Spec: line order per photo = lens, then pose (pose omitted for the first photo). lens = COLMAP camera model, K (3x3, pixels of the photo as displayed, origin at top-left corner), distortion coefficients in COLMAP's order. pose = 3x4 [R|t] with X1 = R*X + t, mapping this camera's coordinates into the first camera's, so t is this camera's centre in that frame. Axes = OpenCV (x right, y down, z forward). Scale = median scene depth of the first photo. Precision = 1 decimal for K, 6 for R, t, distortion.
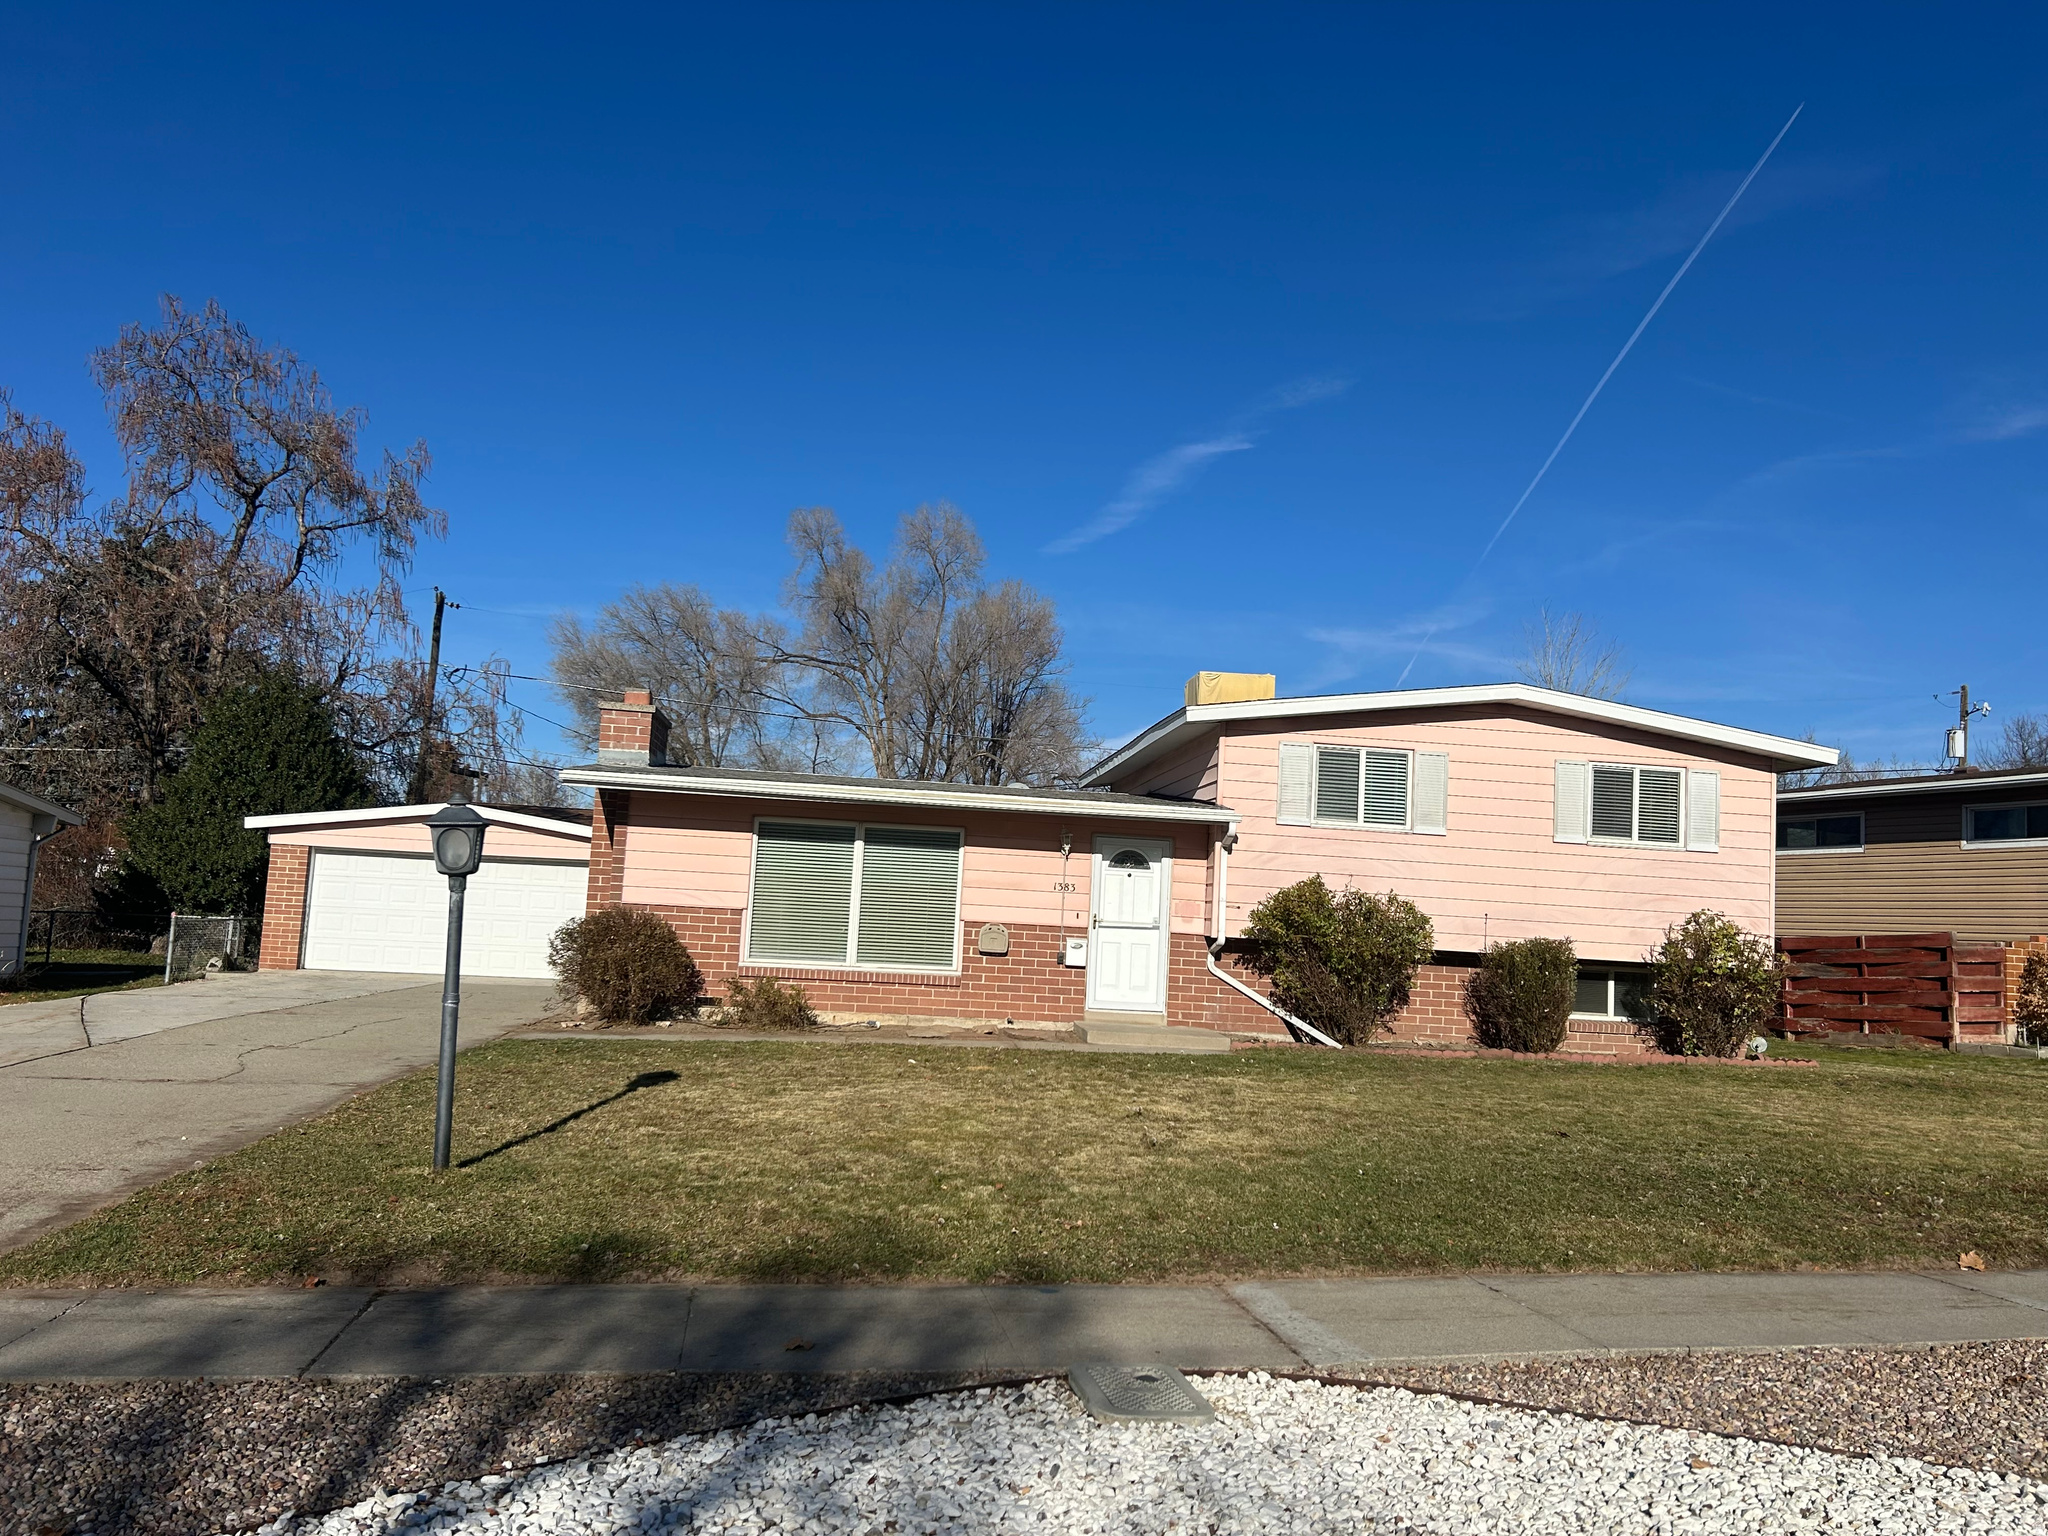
lens RADIAL K [[1548.5, 0, 1018.3], [0, 1548.5, 764.3], [0, 0, 1]] dist [0.061673, -0.009089]
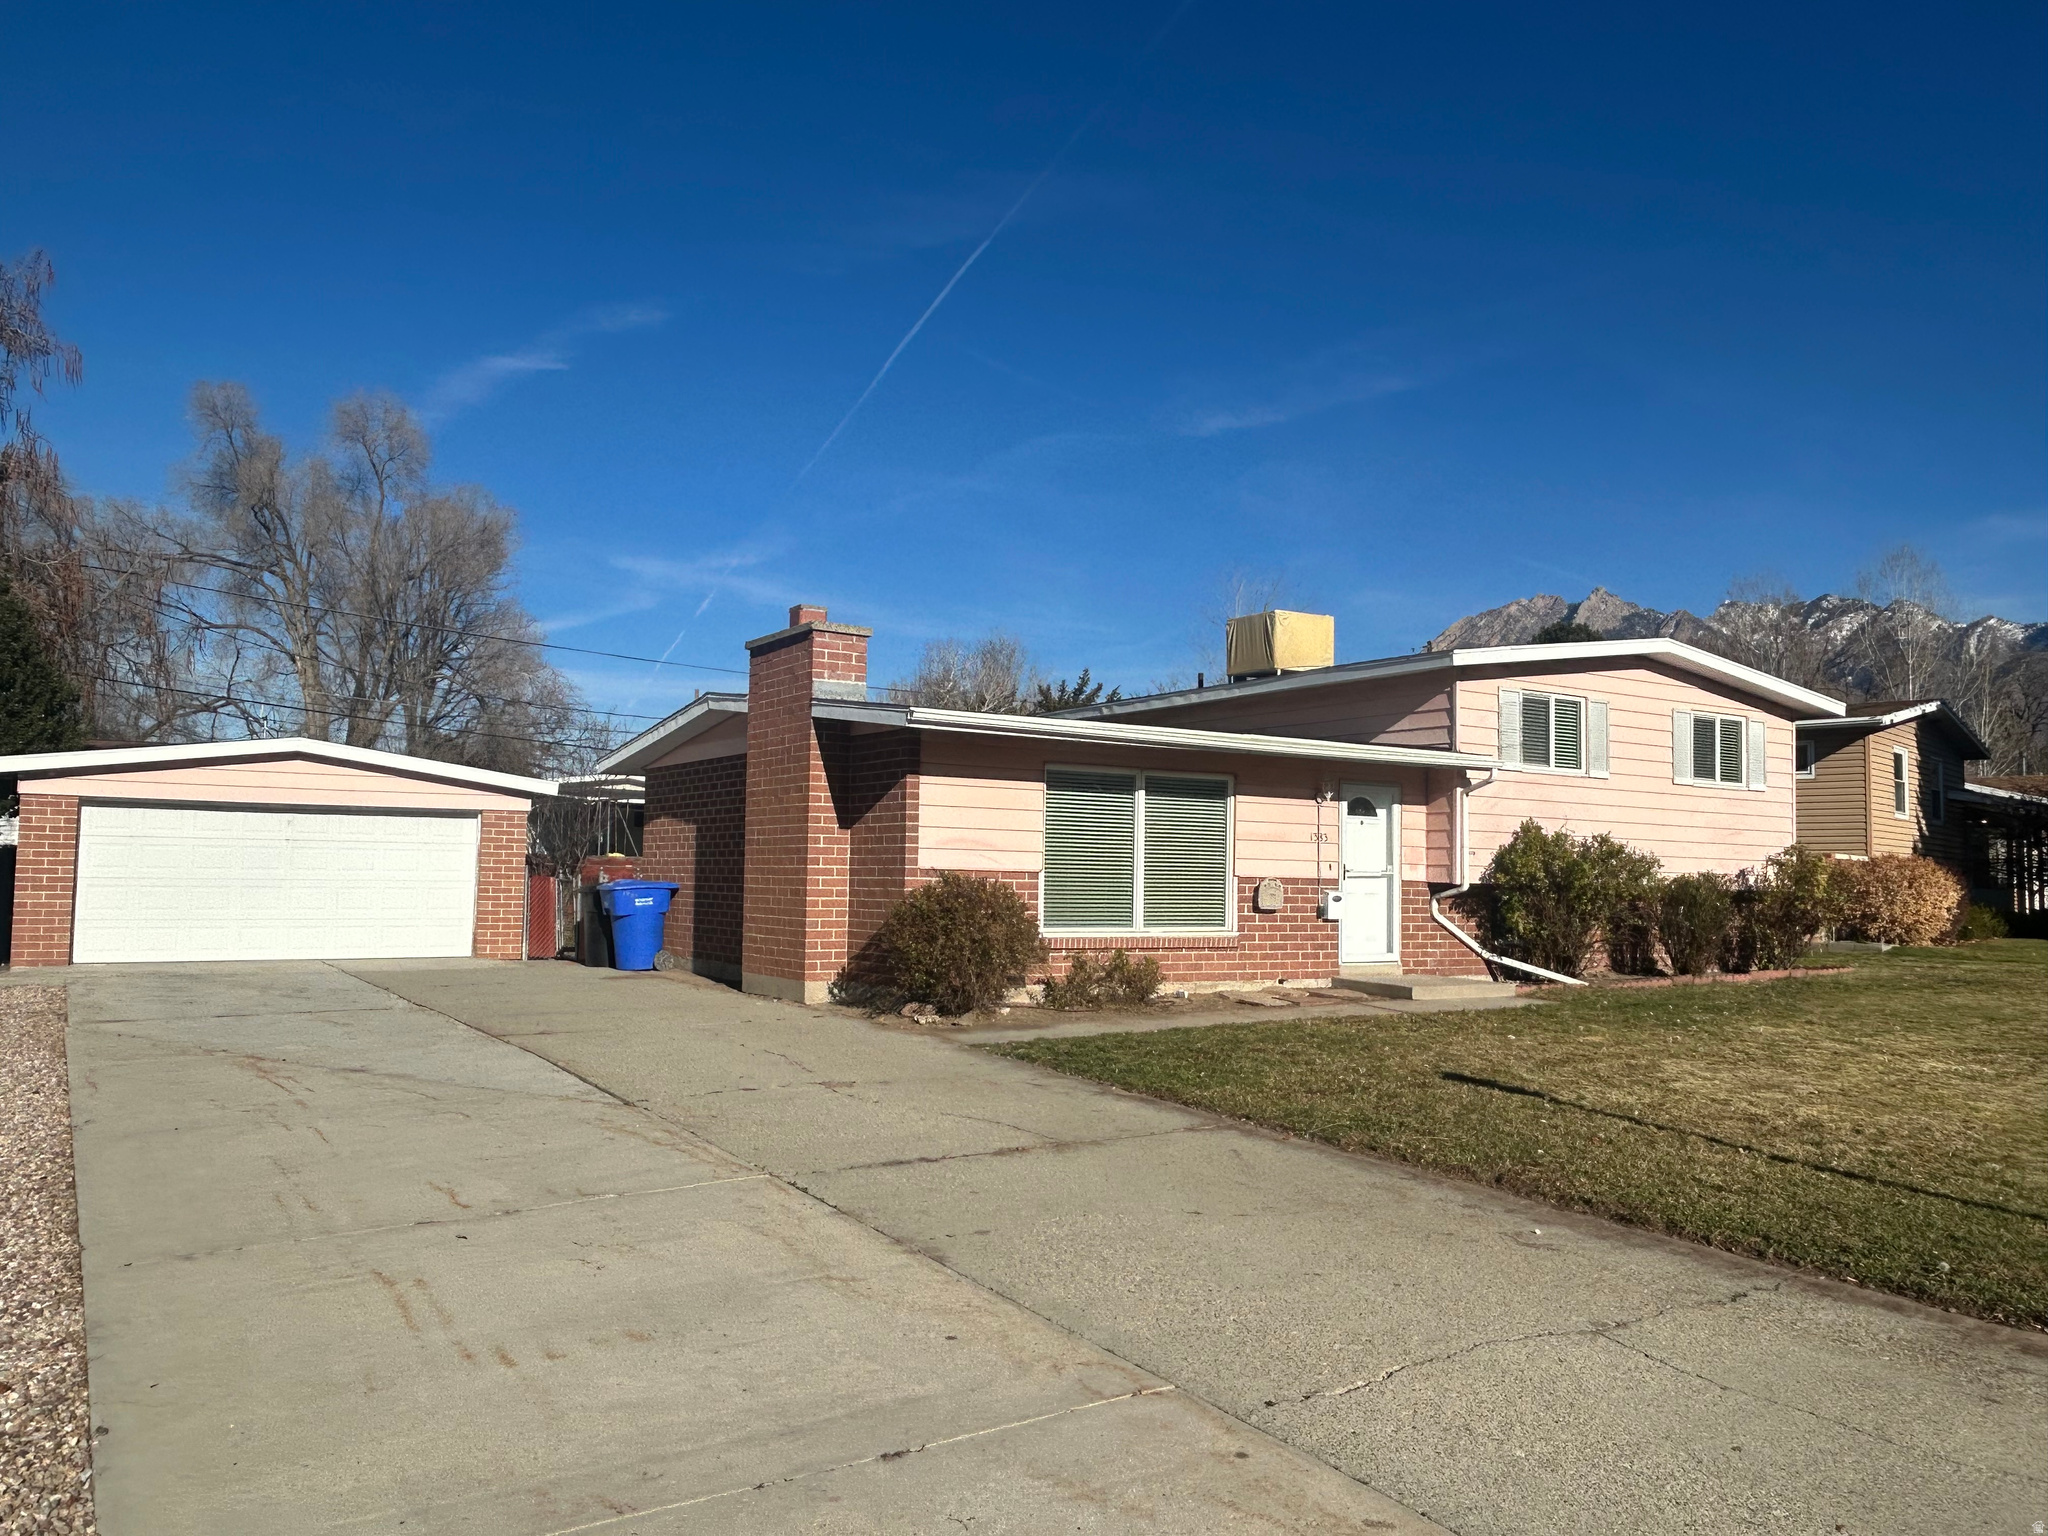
lens RADIAL K [[1486.0, 0, 1028.4], [0, 1486.0, 776.1], [0, 0, 1]] dist [0.037747, 0.001487]
pose [[0.894935, -0.006364, 0.446151, -0.533436], [-0.019039, 0.998443, 0.052434, -0.002133], [-0.445790, -0.055419, 0.893421, 0.268006]]
